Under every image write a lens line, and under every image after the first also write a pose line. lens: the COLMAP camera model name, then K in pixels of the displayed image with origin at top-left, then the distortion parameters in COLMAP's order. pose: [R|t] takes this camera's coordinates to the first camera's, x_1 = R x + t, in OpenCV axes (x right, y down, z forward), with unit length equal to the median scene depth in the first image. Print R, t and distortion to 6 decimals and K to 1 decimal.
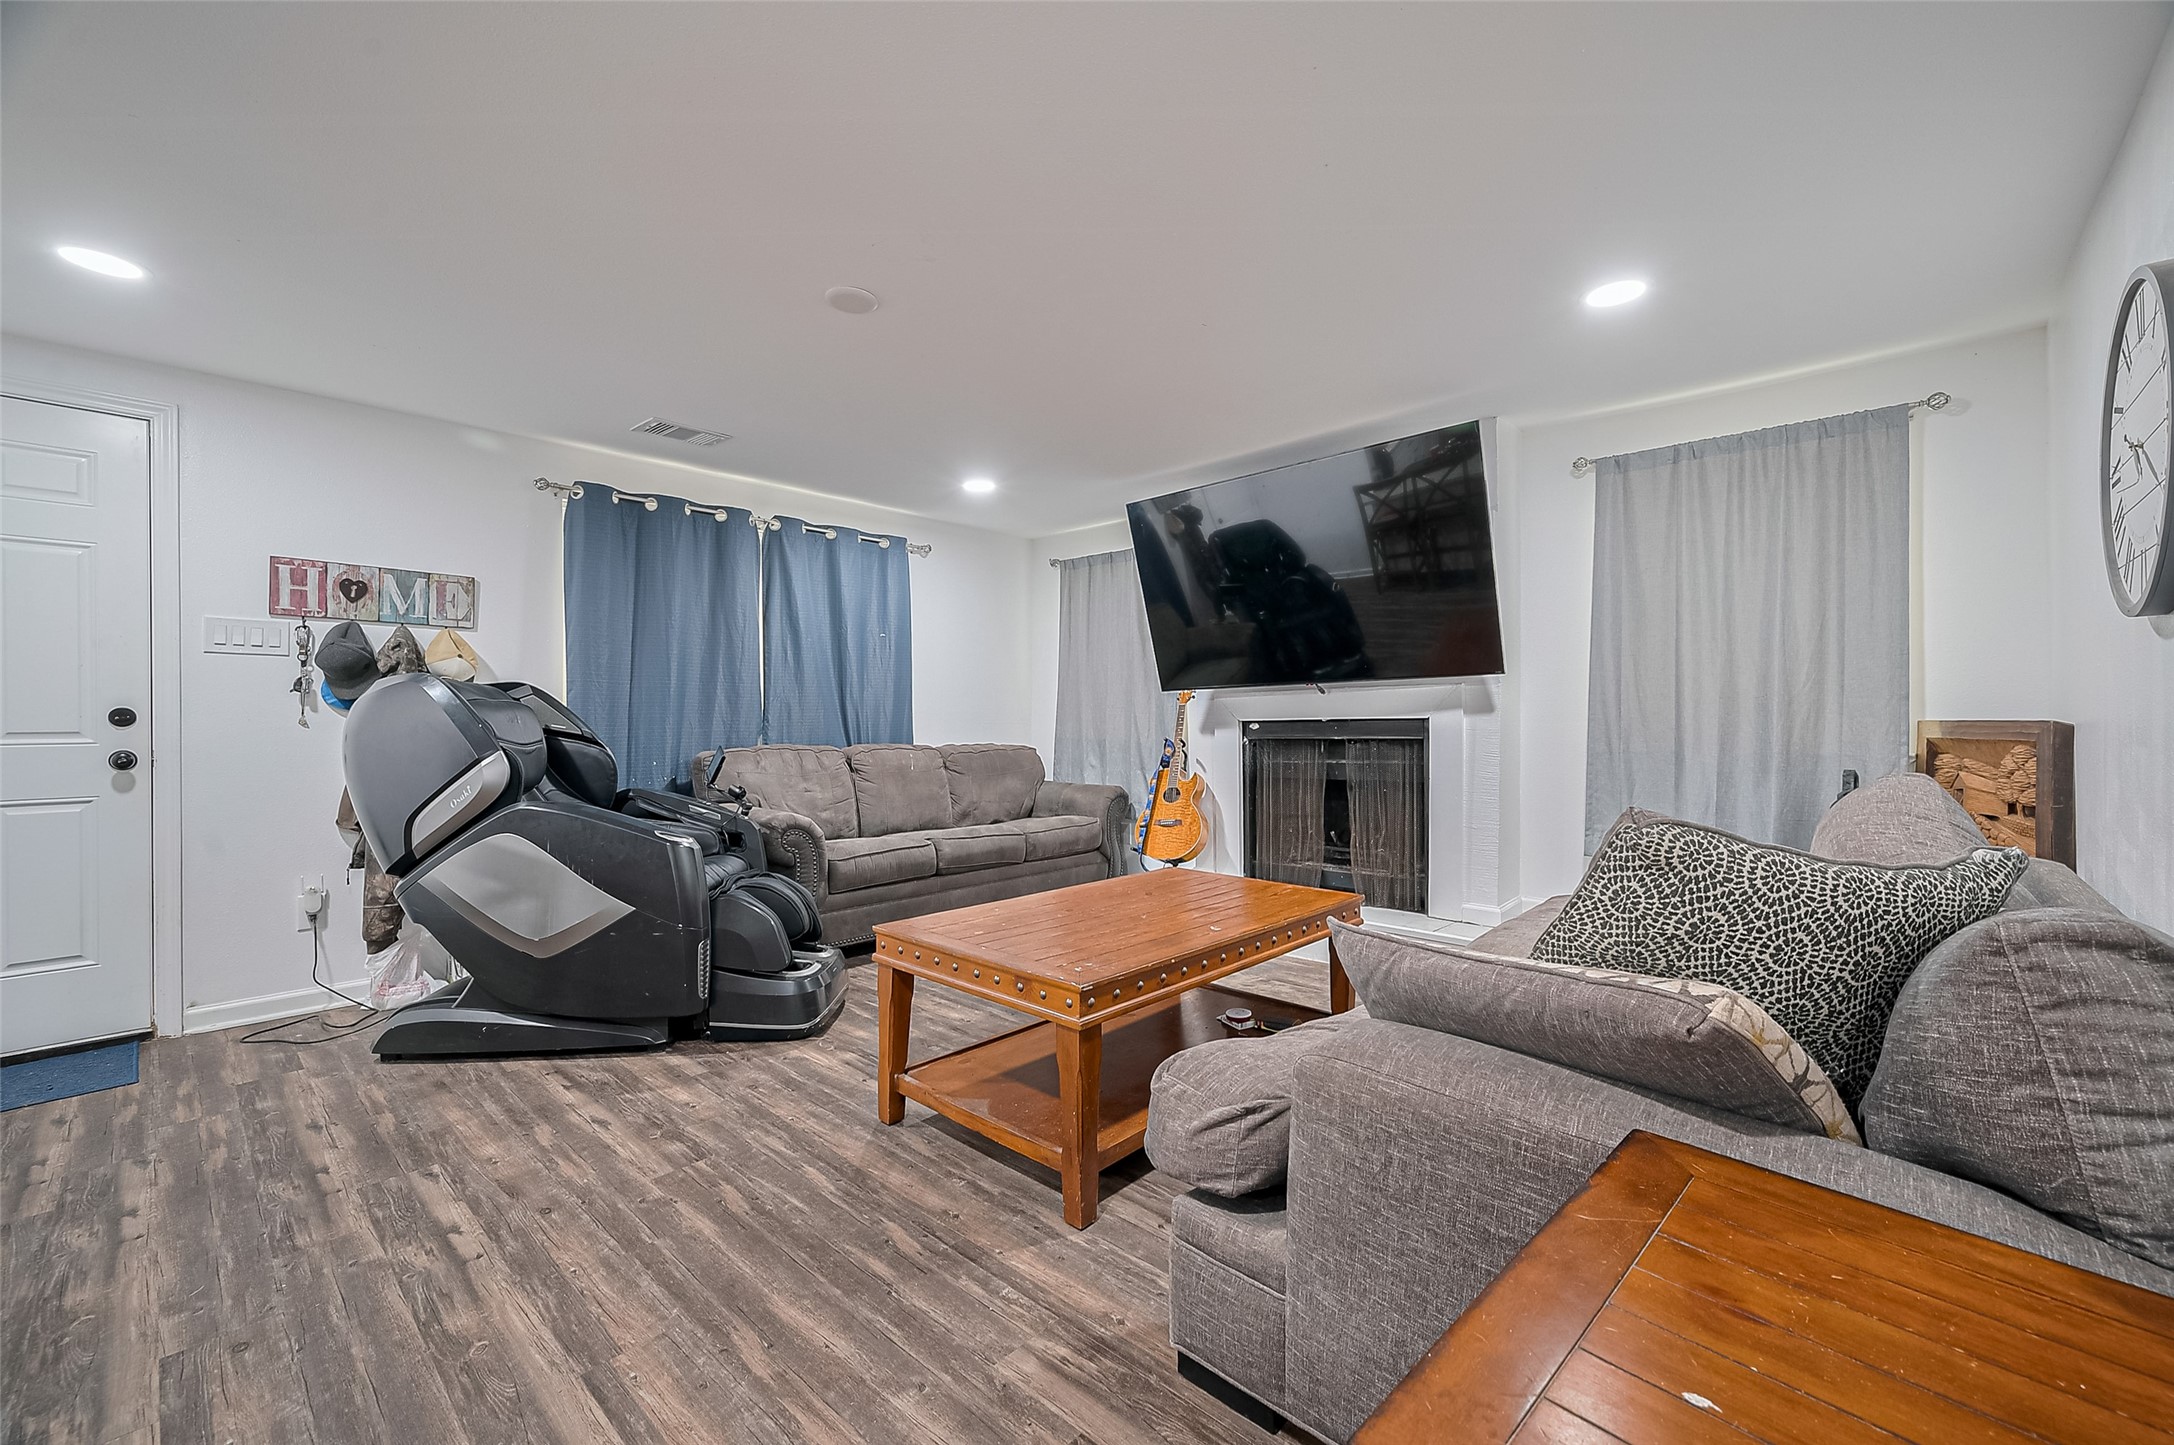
lens RADIAL K [[877.1, 0, 1088.3], [0, 877.1, 722.4], [0, 0, 1]] dist [0.000085, -0.000109]
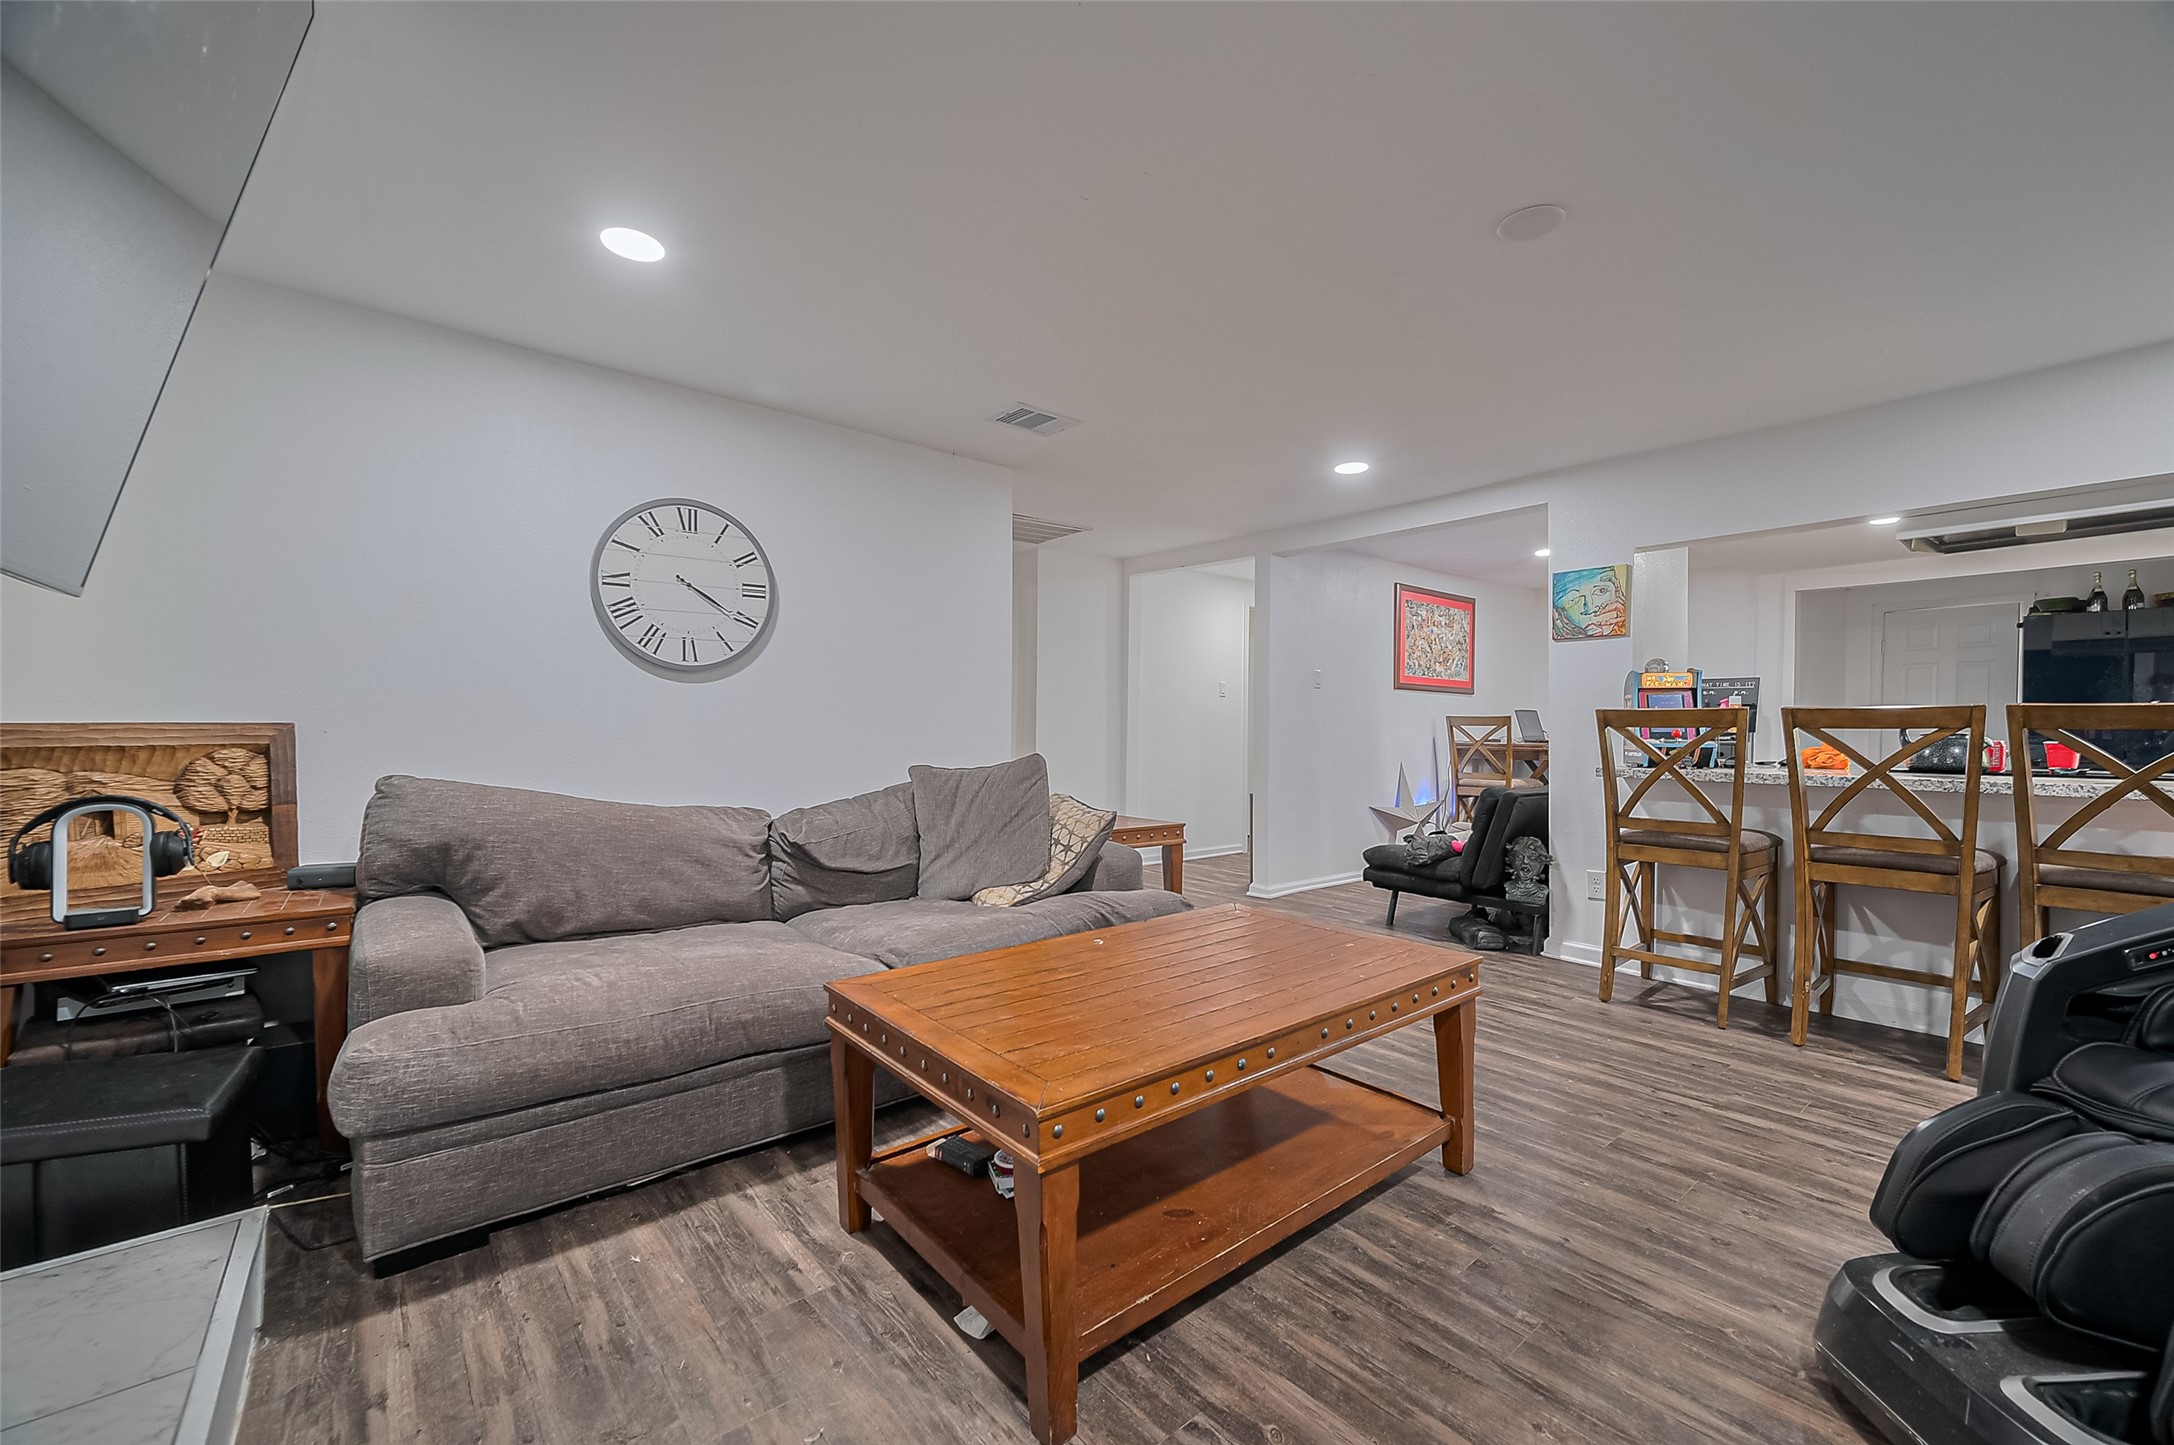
lens RADIAL K [[877.1, 0, 1086.3], [0, 877.1, 728.0], [0, 0, 1]] dist [0.000085, -0.000109]
pose [[-0.991036, 0.000041, 0.133594, 0.033239], [0.000936, 0.999978, 0.006636, -0.001485], [-0.133591, 0.006701, -0.991014, 2.103798]]
